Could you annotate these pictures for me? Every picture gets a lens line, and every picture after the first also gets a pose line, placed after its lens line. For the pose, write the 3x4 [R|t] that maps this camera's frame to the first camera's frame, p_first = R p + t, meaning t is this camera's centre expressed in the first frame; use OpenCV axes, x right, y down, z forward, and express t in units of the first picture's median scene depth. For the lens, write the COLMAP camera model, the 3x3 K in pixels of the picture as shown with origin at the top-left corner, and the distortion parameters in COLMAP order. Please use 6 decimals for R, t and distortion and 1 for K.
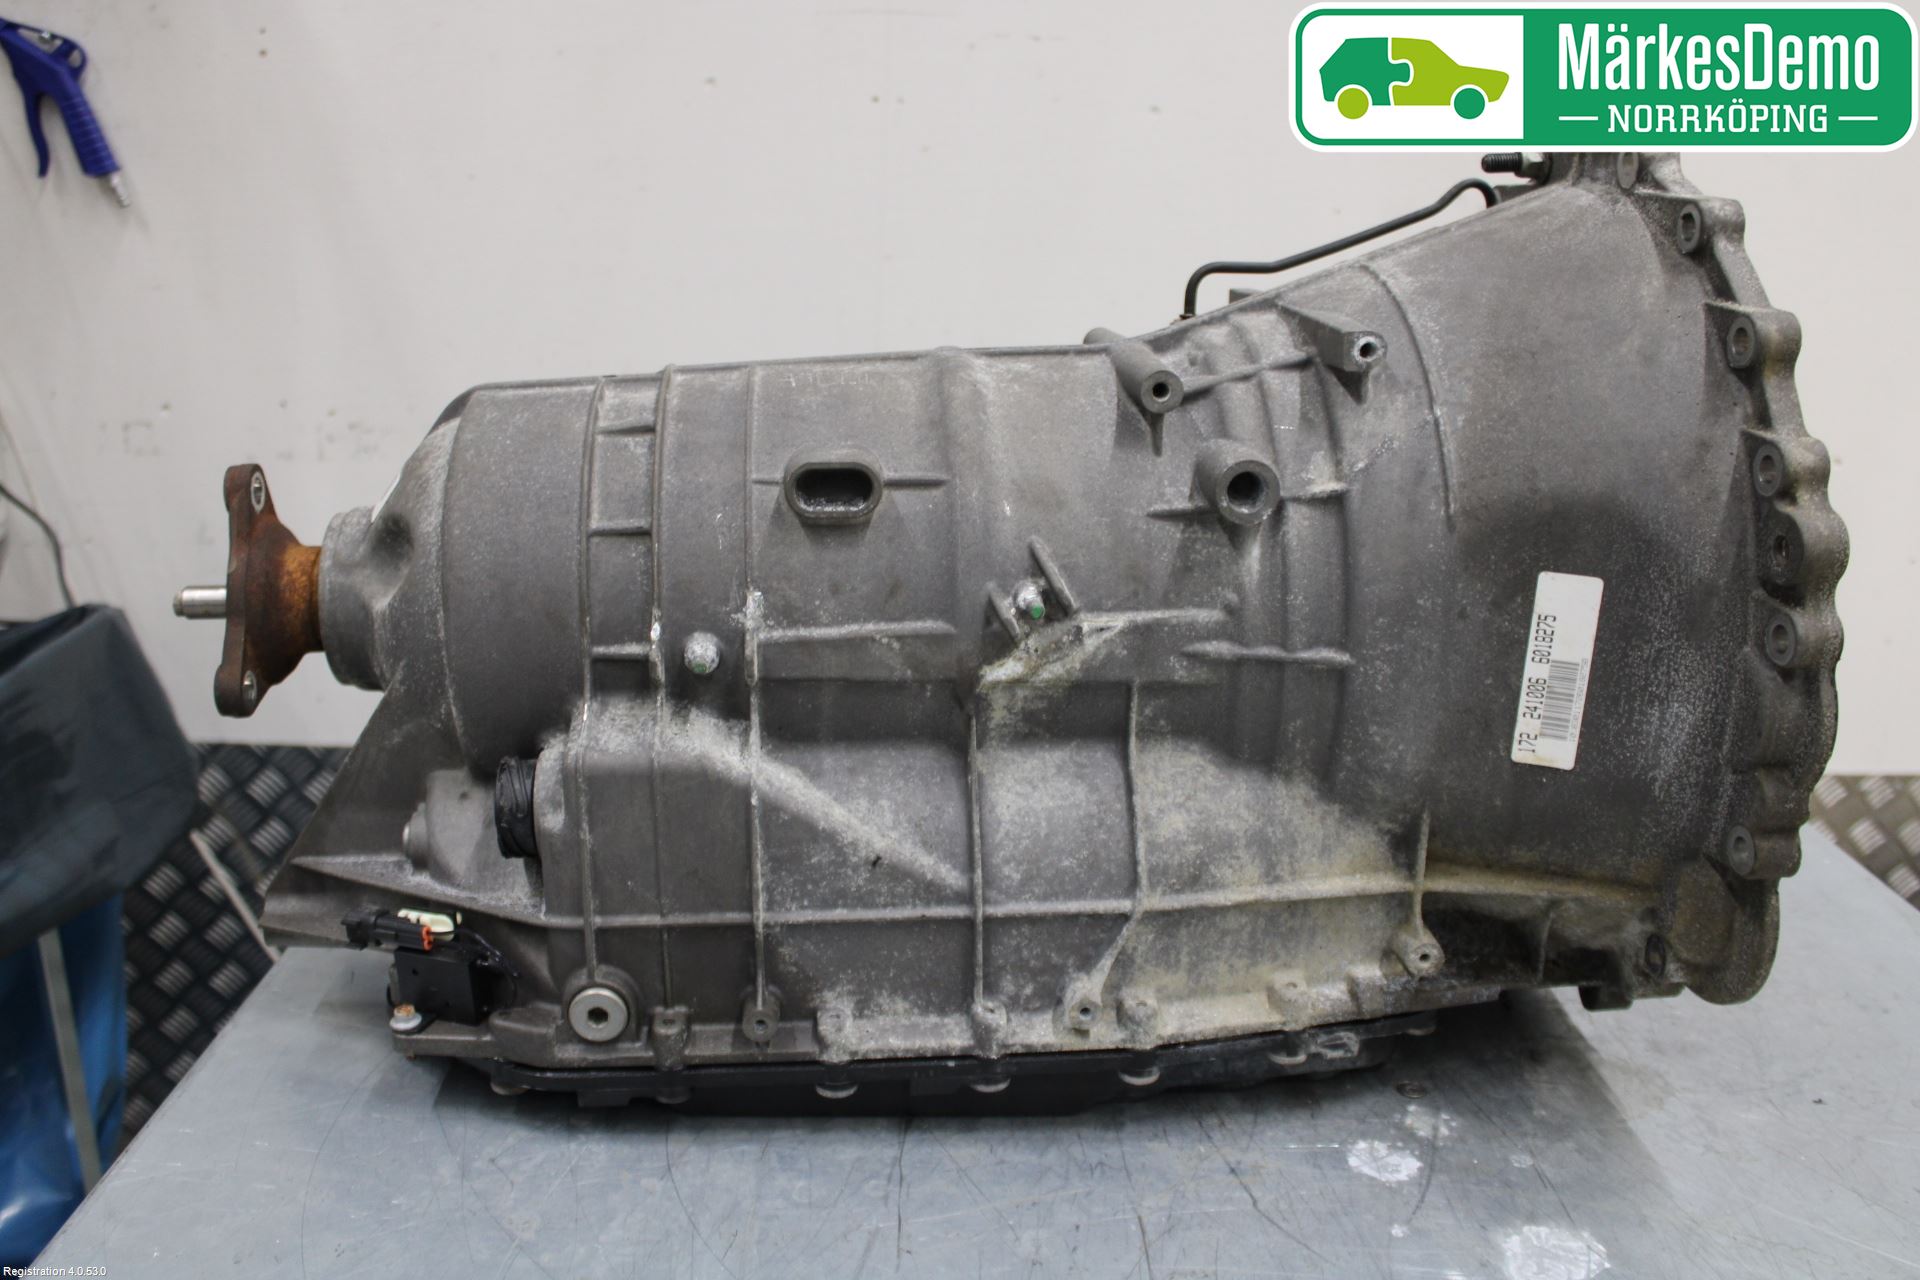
lens RADIAL K [[2051.3, 0, 959.9], [0, 2051.3, 645.2], [0, 0, 1]] dist [-0.123465, 0.308248]
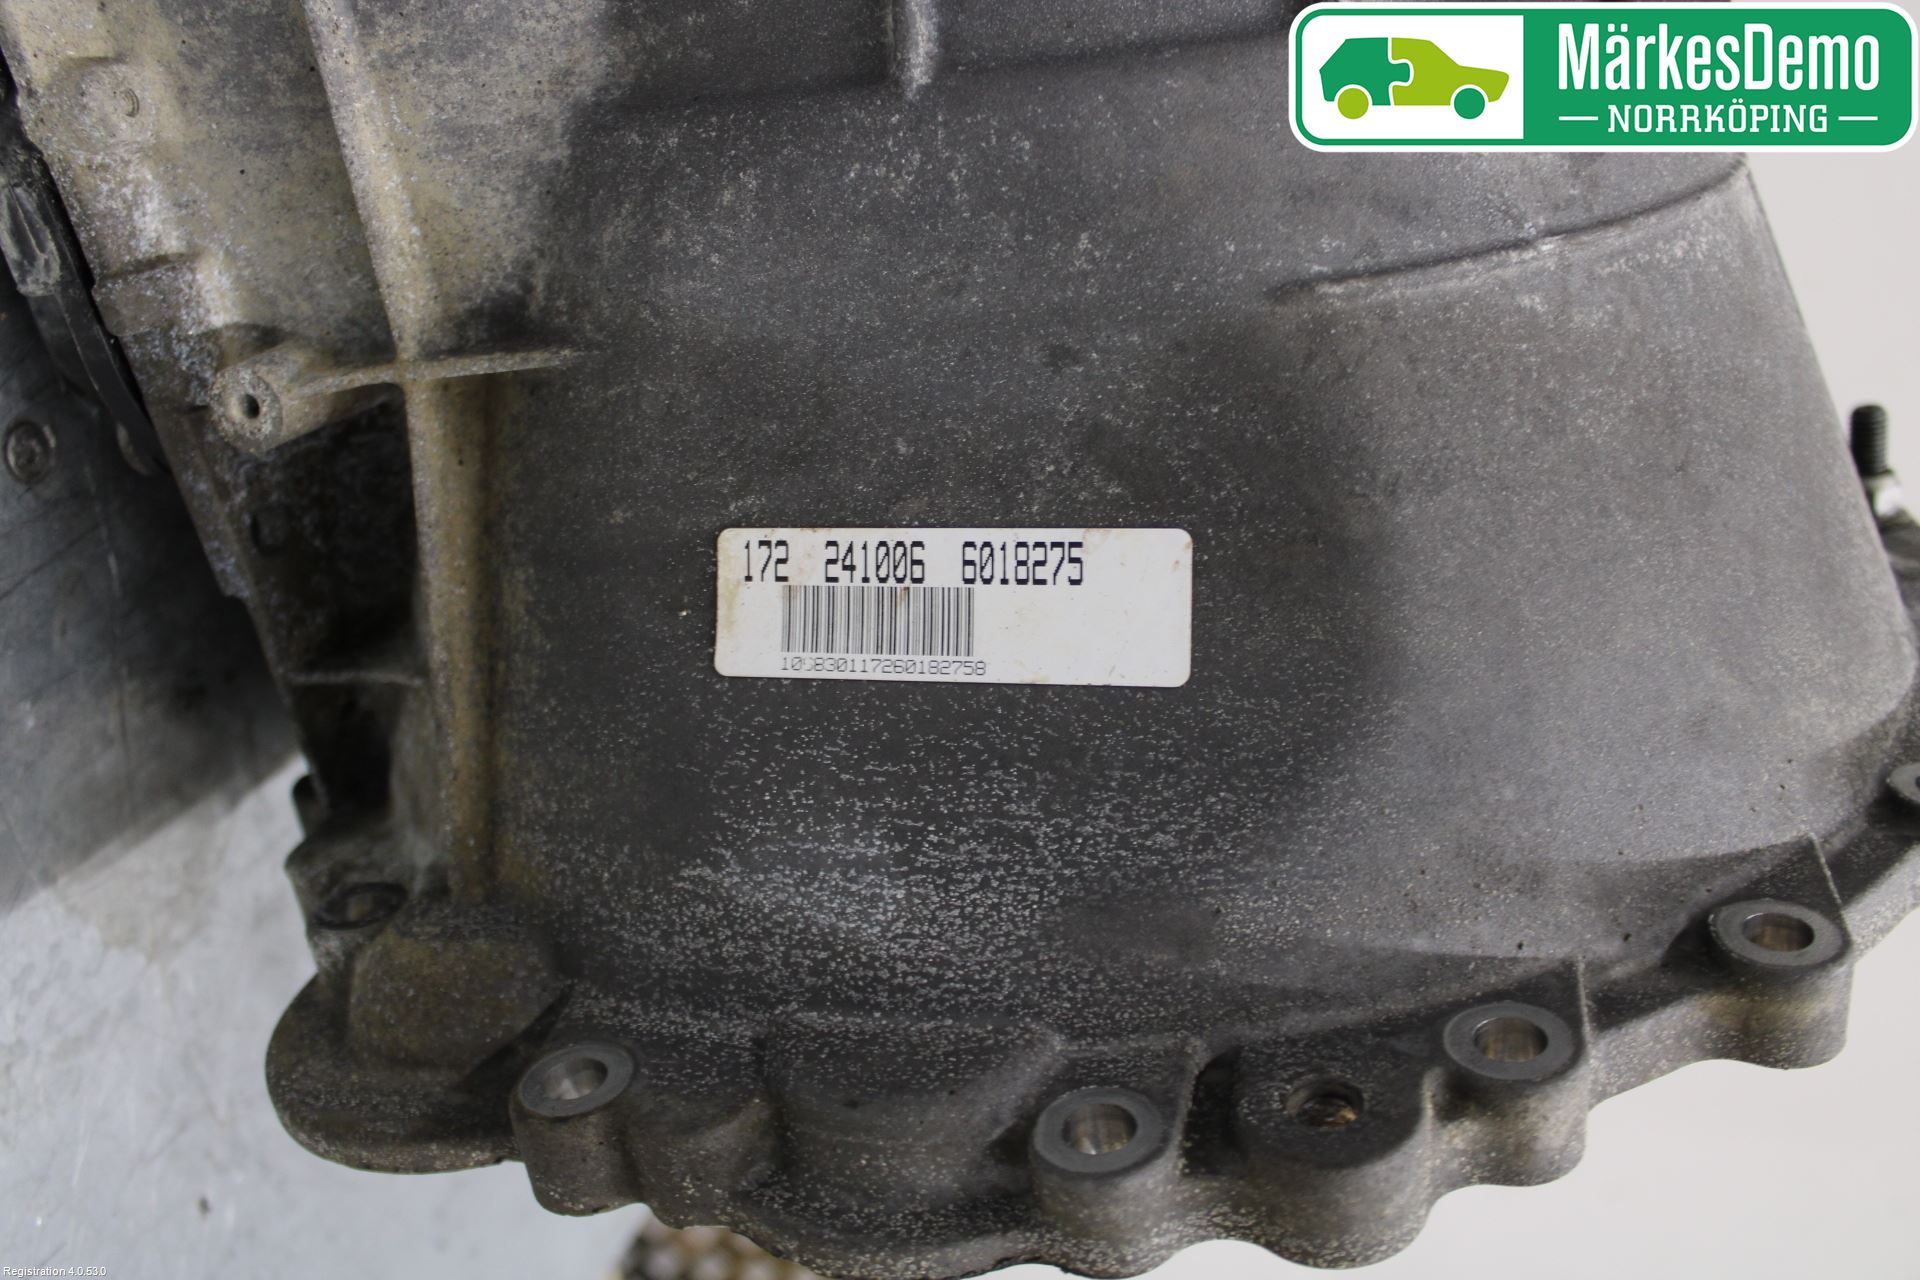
lens RADIAL K [[2051.3, 0, 959.9], [0, 2051.3, 645.2], [0, 0, 1]] dist [-0.123465, 0.308248]
pose [[0.111137, 0.962637, 0.246939, 0.198778], [-0.992629, 0.119608, -0.019526, 0.019042], [-0.048332, -0.242949, 0.968834, 0.595847]]
